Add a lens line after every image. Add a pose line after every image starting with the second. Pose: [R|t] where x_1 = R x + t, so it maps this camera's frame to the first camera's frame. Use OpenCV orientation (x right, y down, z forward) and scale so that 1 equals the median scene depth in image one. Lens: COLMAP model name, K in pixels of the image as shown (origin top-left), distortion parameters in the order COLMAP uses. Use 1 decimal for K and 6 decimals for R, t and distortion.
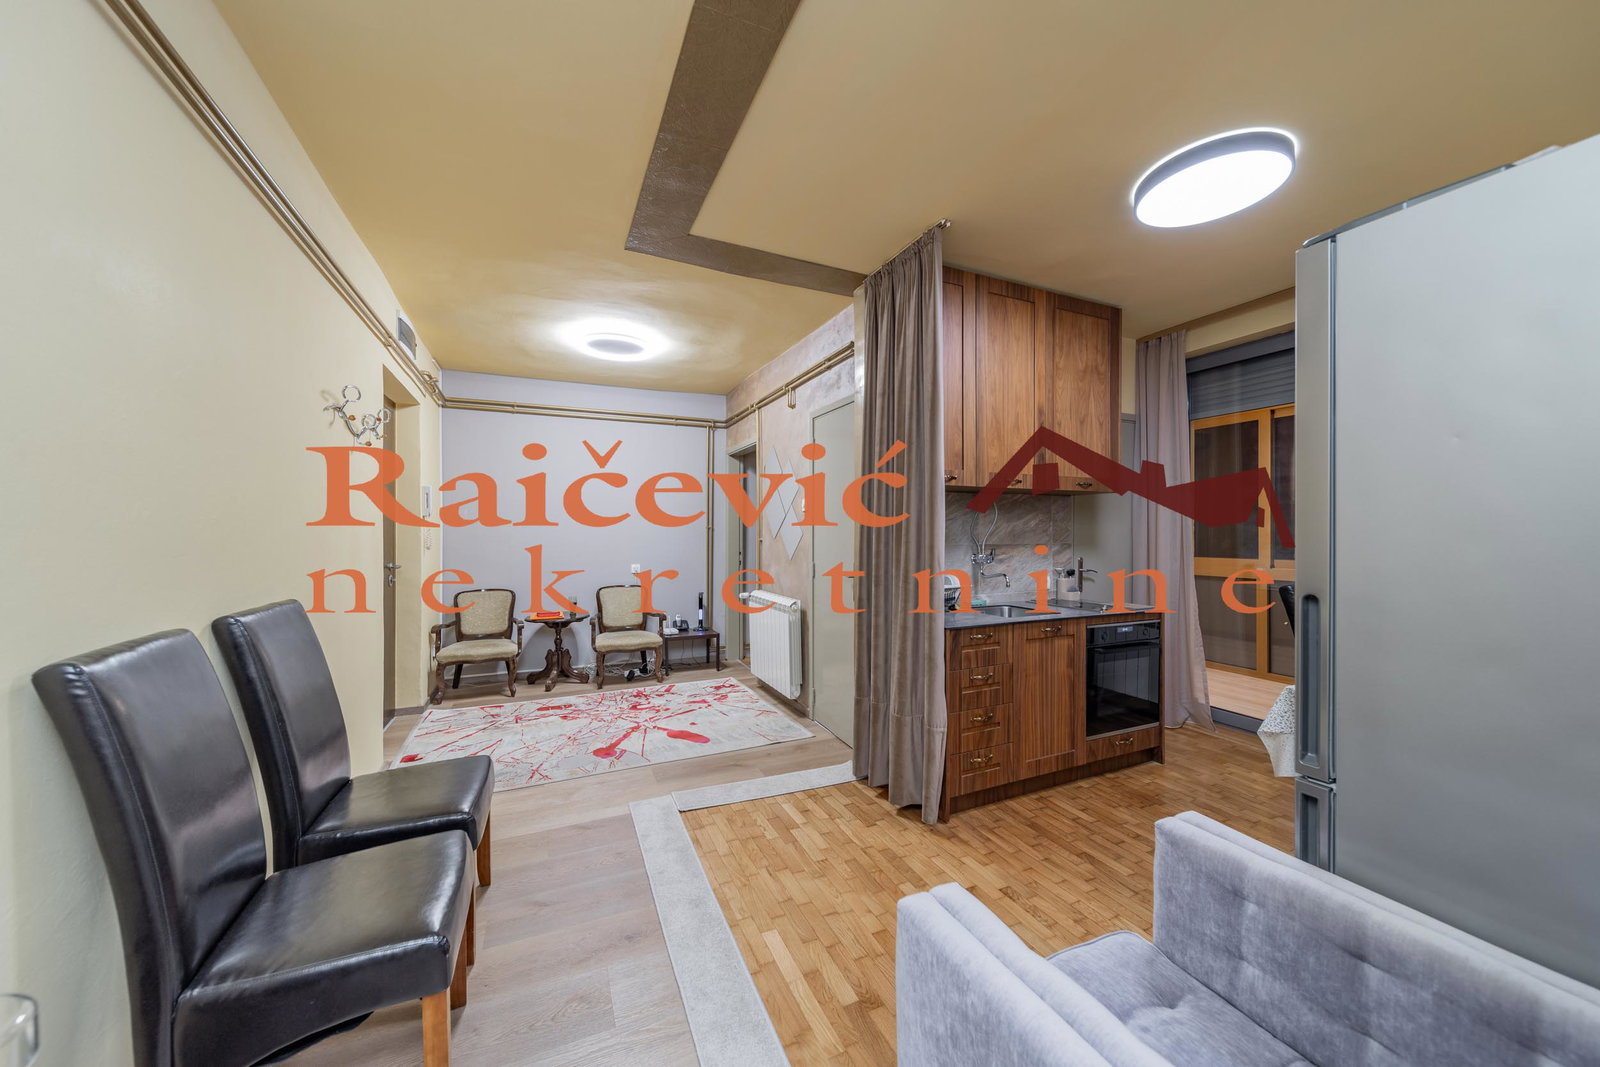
lens RADIAL K [[565.1, 0, 794.2], [0, 565.1, 534.2], [0, 0, 1]] dist [-0.000703, -0.000142]
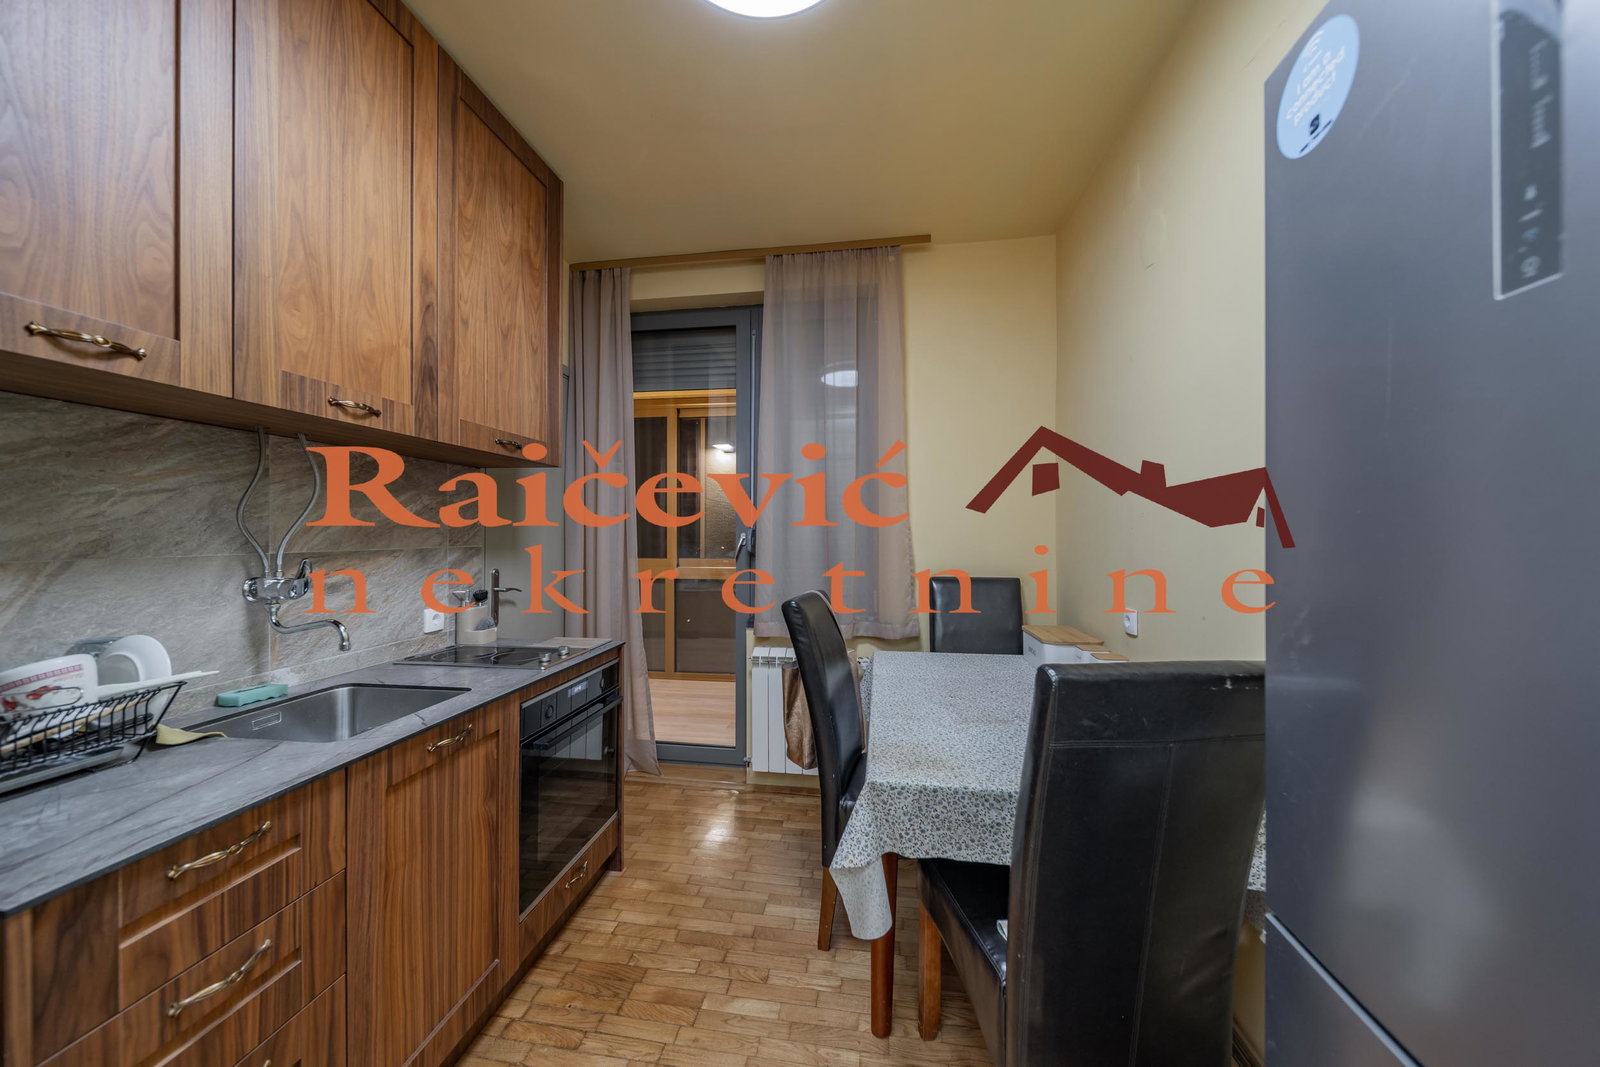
lens RADIAL K [[565.1, 0, 791.9], [0, 565.1, 534.9], [0, 0, 1]] dist [-0.000703, -0.000142]
pose [[0.551152, 0.000279, 0.834405, 0.199480], [-0.003418, 0.999992, 0.001924, 0.001174], [-0.834398, -0.003912, 0.551148, 0.458232]]
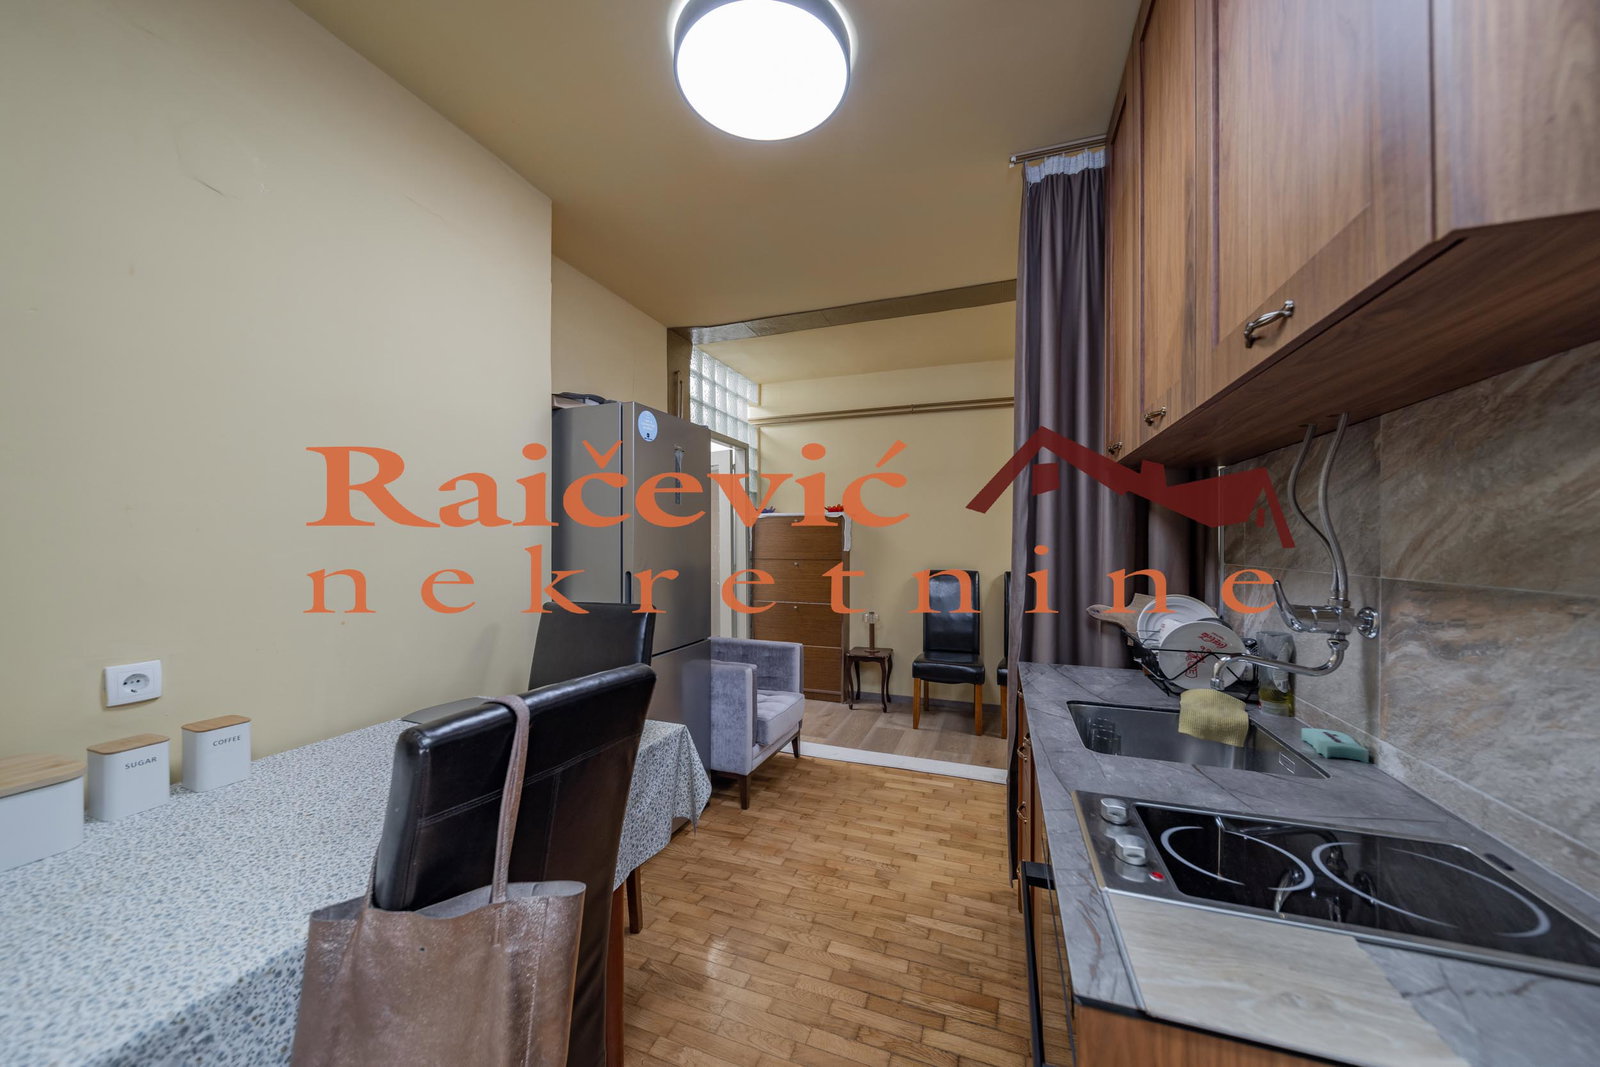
lens RADIAL K [[565.1, 0, 800.1], [0, 565.1, 536.8], [0, 0, 1]] dist [-0.000703, -0.000142]
pose [[-0.695805, -0.003689, -0.718221, 0.834934], [-0.000330, 0.999988, -0.004816, -0.003888], [0.718230, -0.003115, -0.695798, 1.056259]]
